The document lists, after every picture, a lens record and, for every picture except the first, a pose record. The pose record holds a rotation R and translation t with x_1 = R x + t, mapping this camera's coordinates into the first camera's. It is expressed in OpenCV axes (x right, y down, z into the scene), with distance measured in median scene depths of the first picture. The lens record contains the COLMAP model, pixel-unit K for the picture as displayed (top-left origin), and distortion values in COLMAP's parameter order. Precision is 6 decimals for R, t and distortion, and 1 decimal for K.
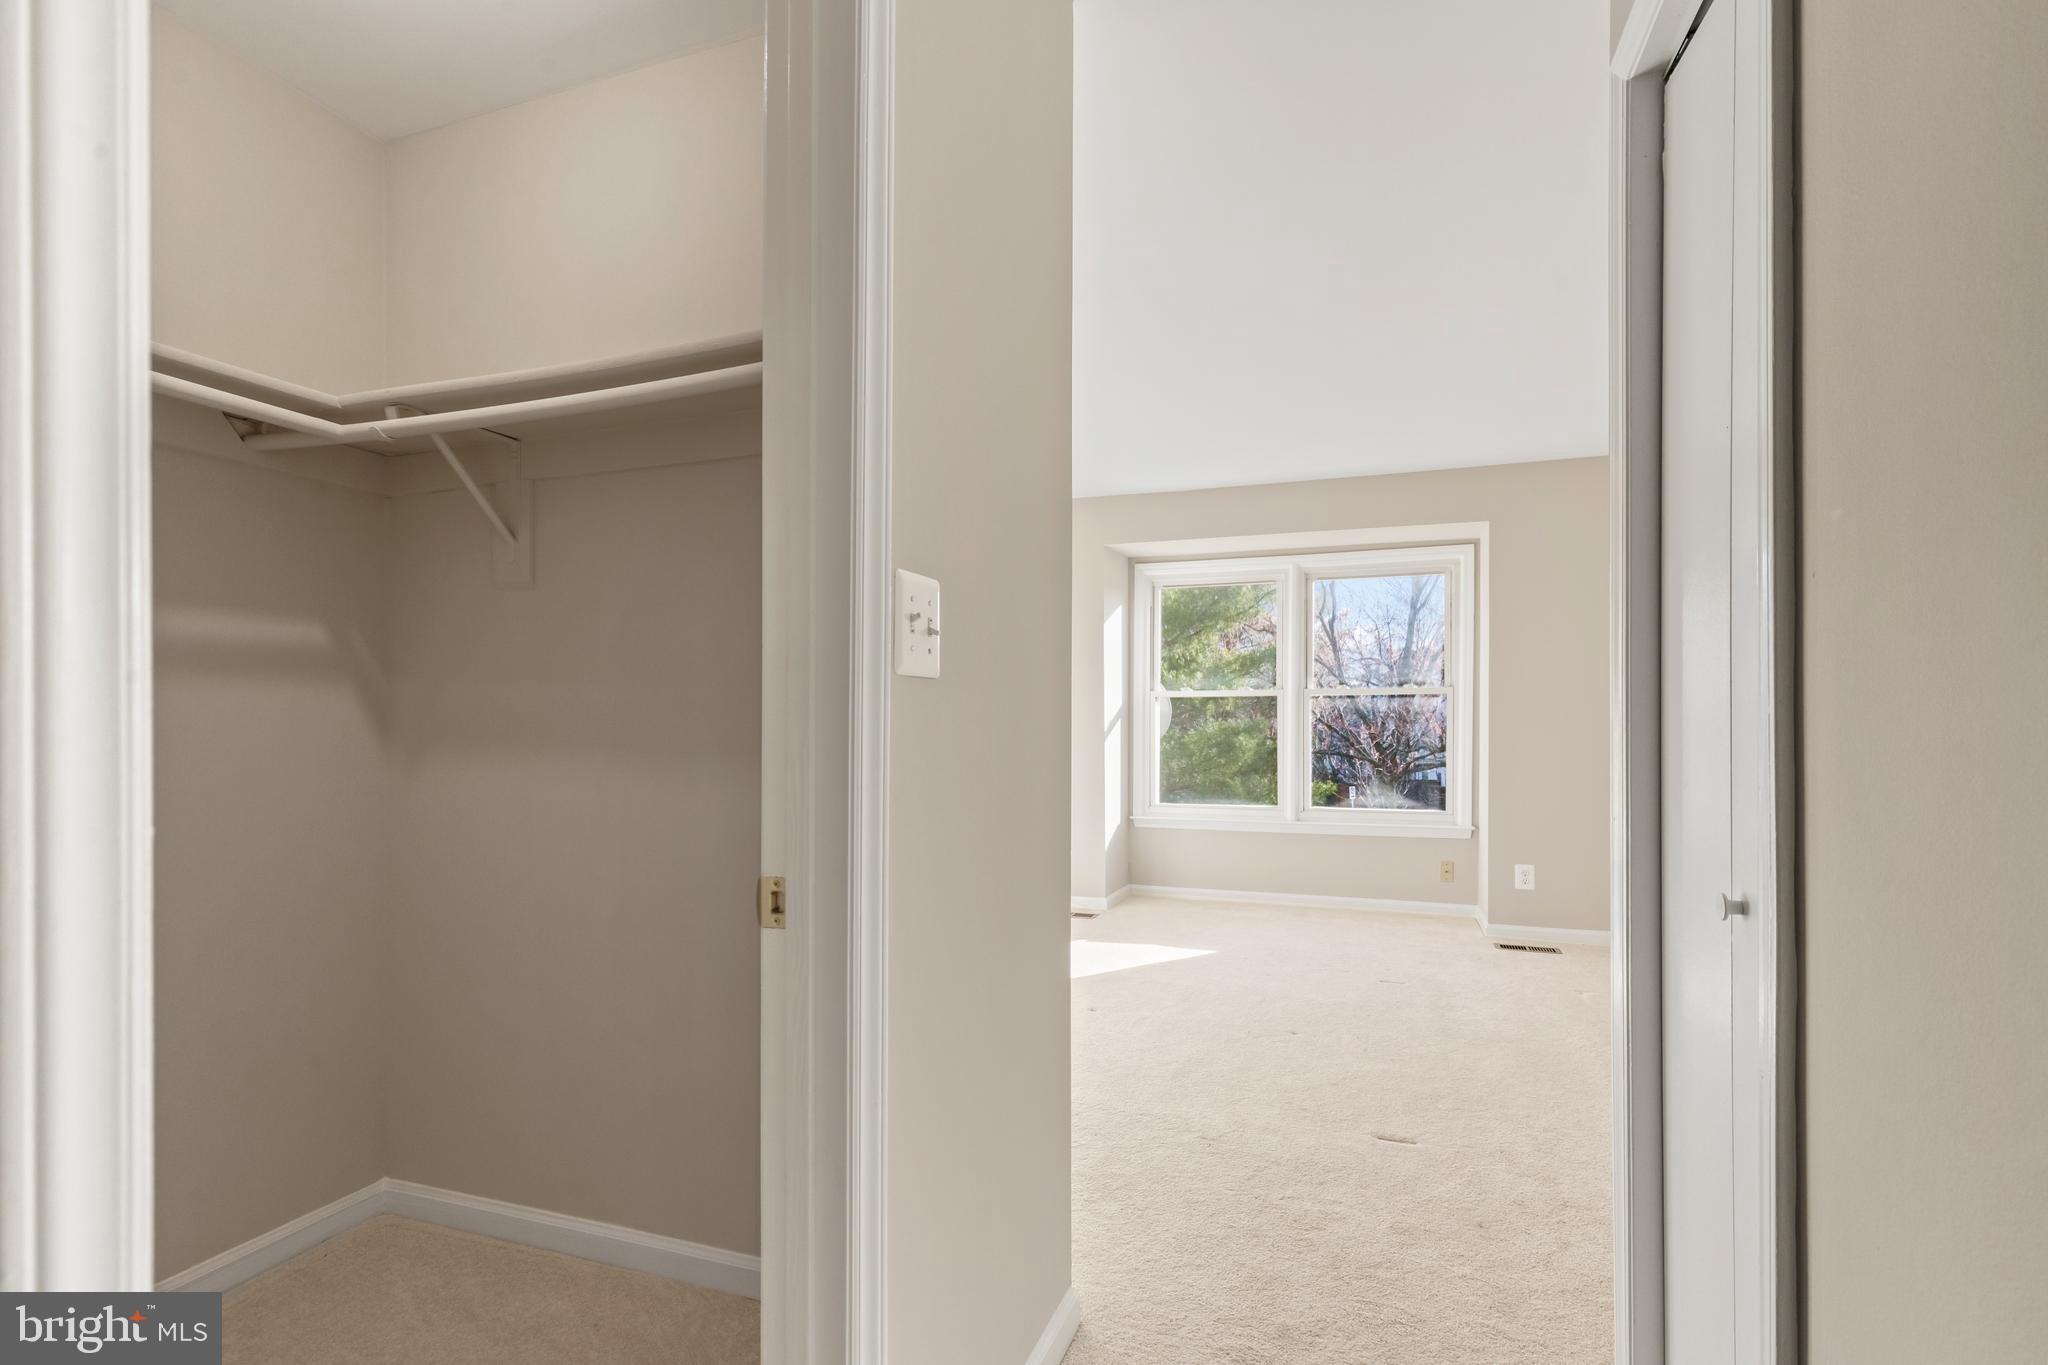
lens RADIAL K [[930.2, 0, 1060.5], [0, 930.2, 729.9], [0, 0, 1]] dist [0.003558, -0.001235]
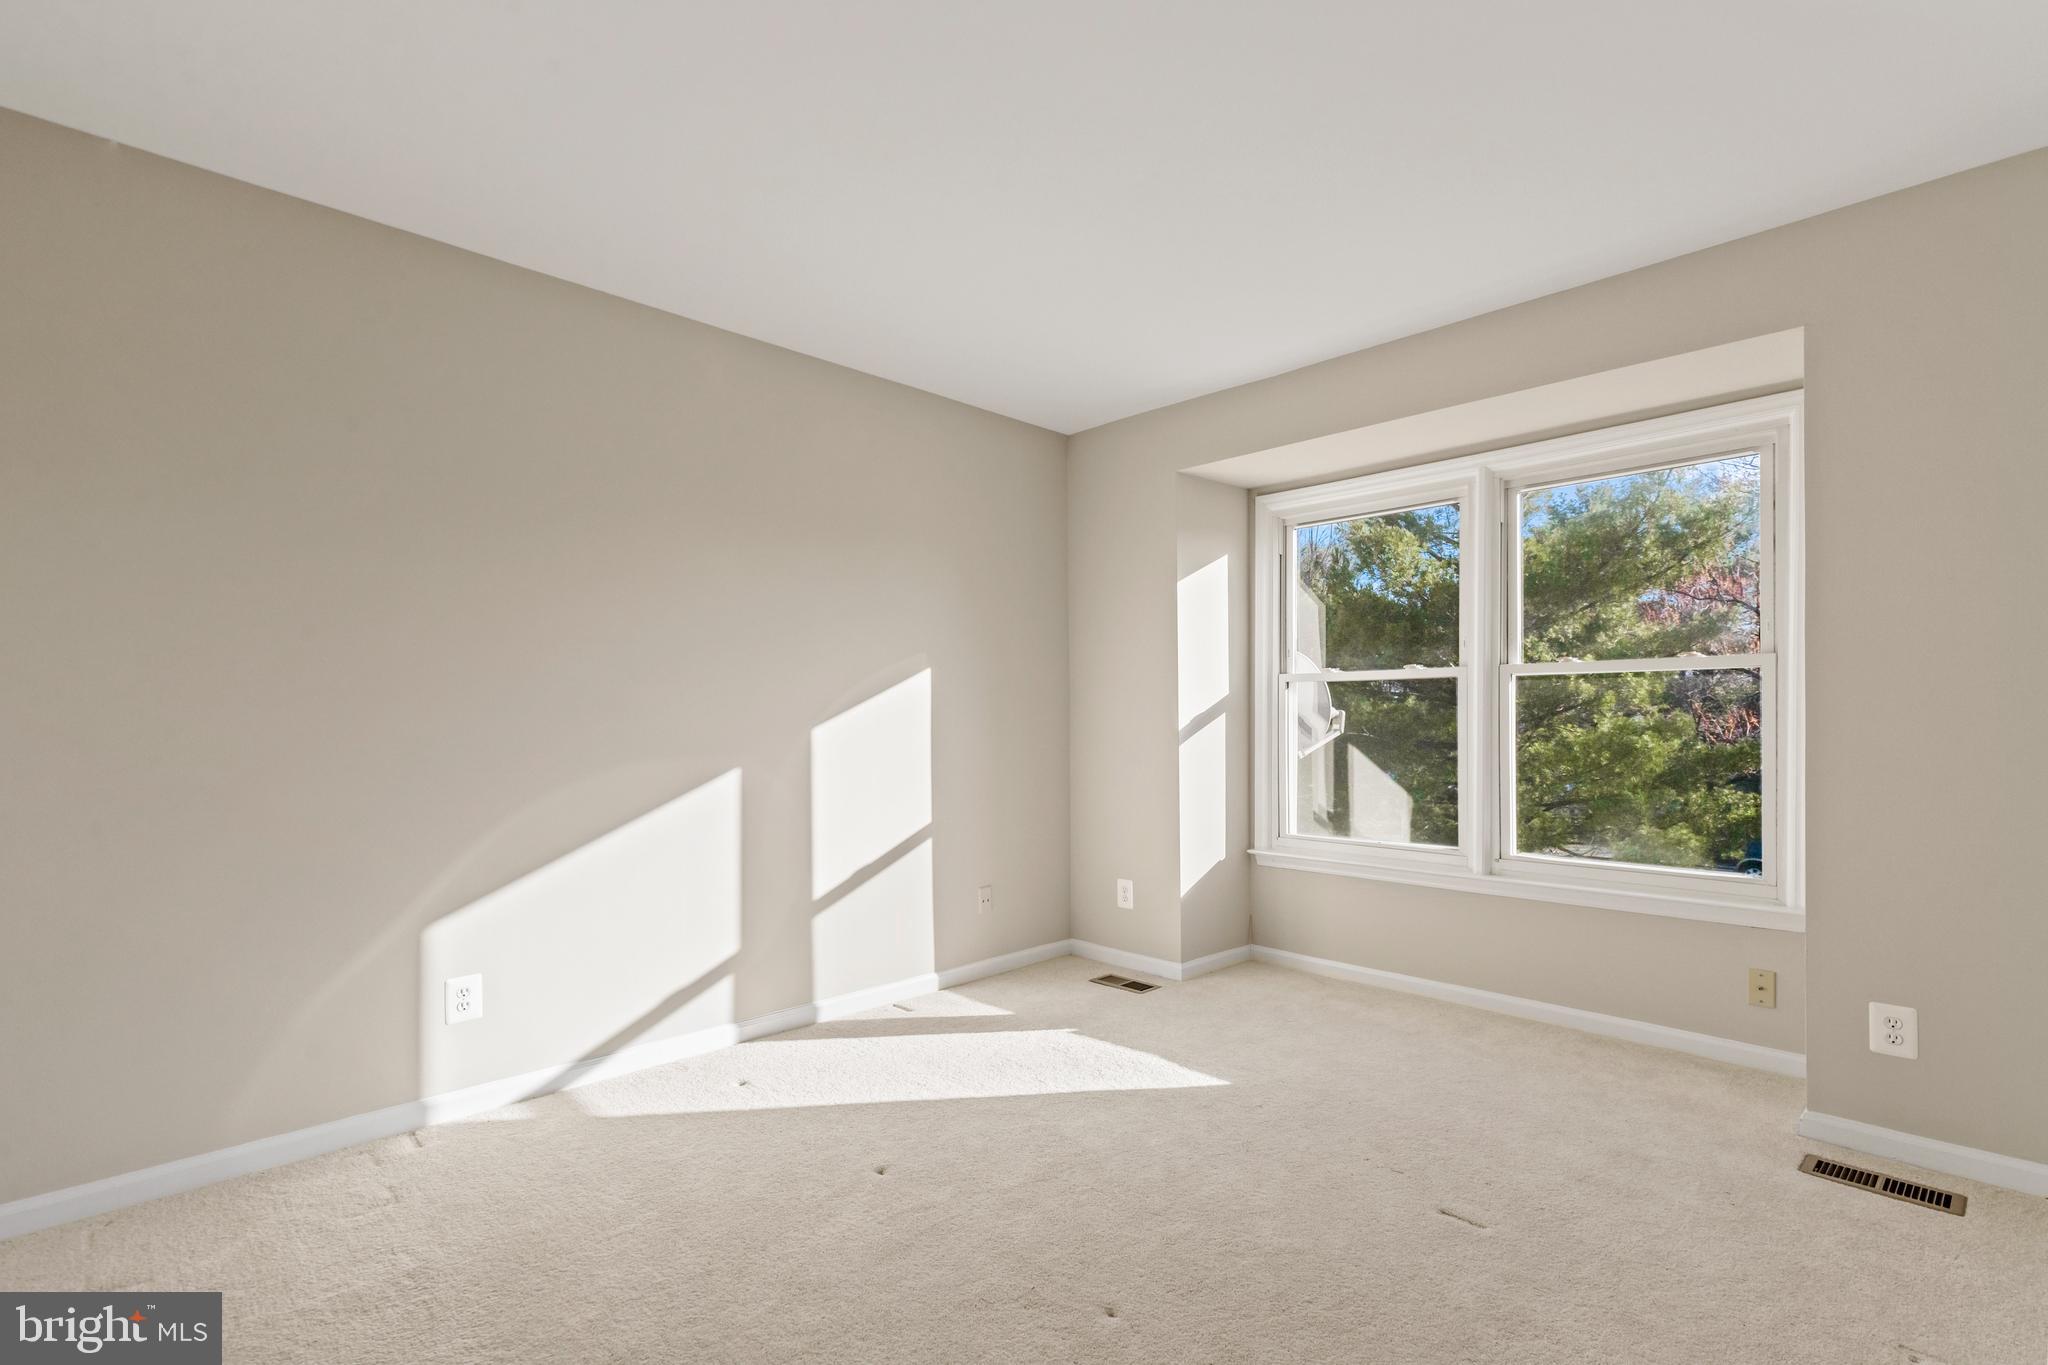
lens RADIAL K [[930.2, 0, 1060.7], [0, 930.2, 720.0], [0, 0, 1]] dist [0.003558, -0.001235]
pose [[0.898598, -0.002027, -0.438768, 0.259065], [-0.001200, 0.999974, -0.007077, -0.001733], [0.438771, 0.006886, 0.898573, 0.293453]]
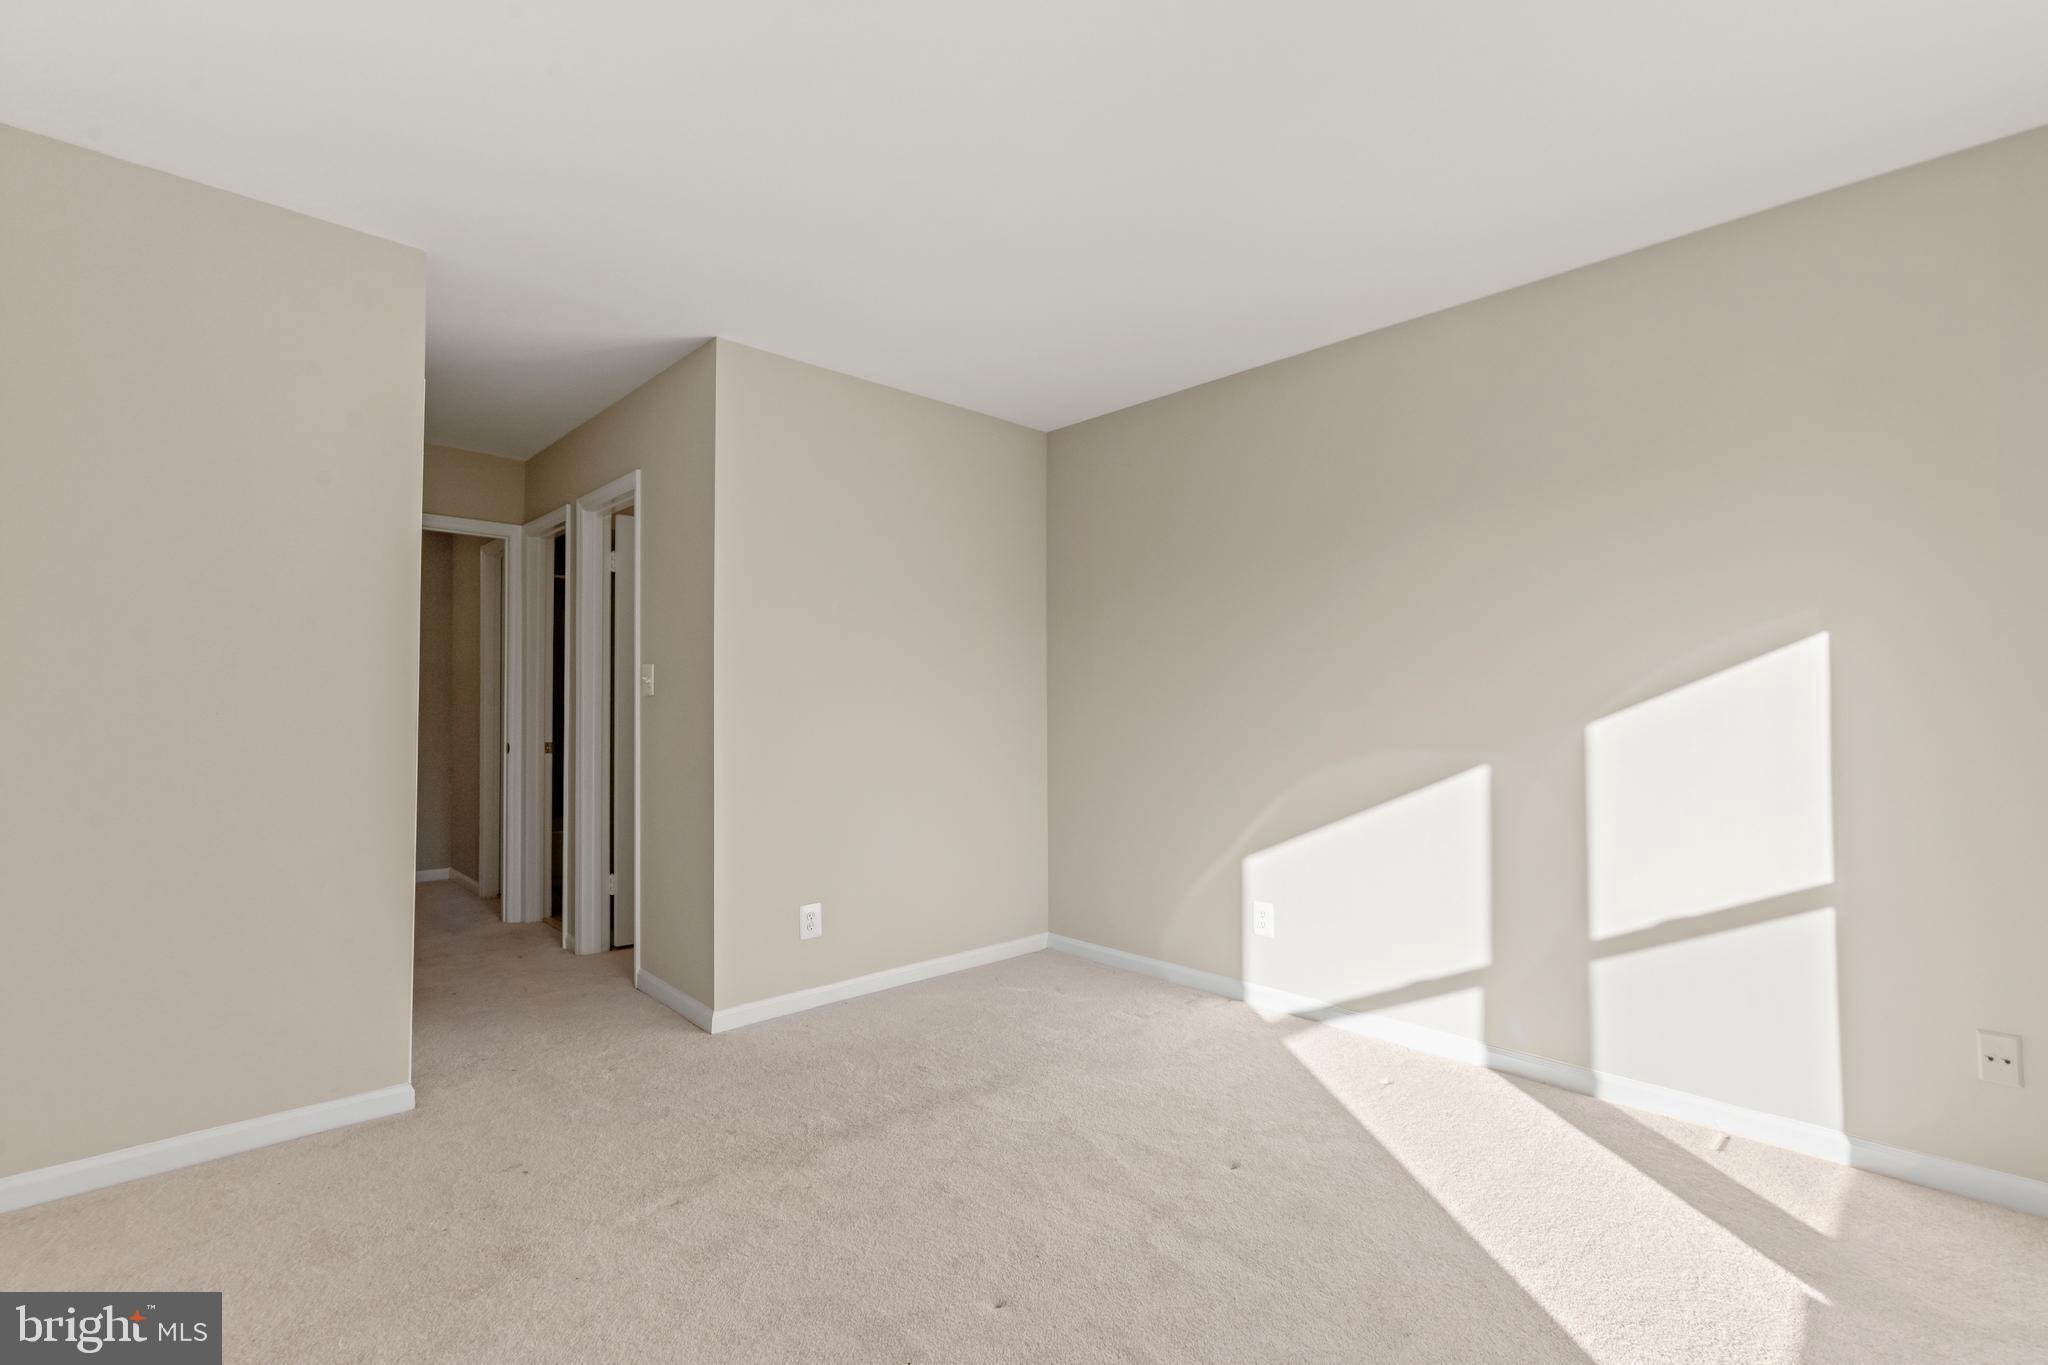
lens RADIAL K [[930.2, 0, 1023.7], [0, 930.2, 684.2], [0, 0, 1]] dist [0.003558, -0.001235]
pose [[-0.477152, -0.022193, -0.878540, 0.411335], [-0.008058, 0.999750, -0.020878, -0.008414], [0.878784, -0.002883, -0.477212, 0.726528]]
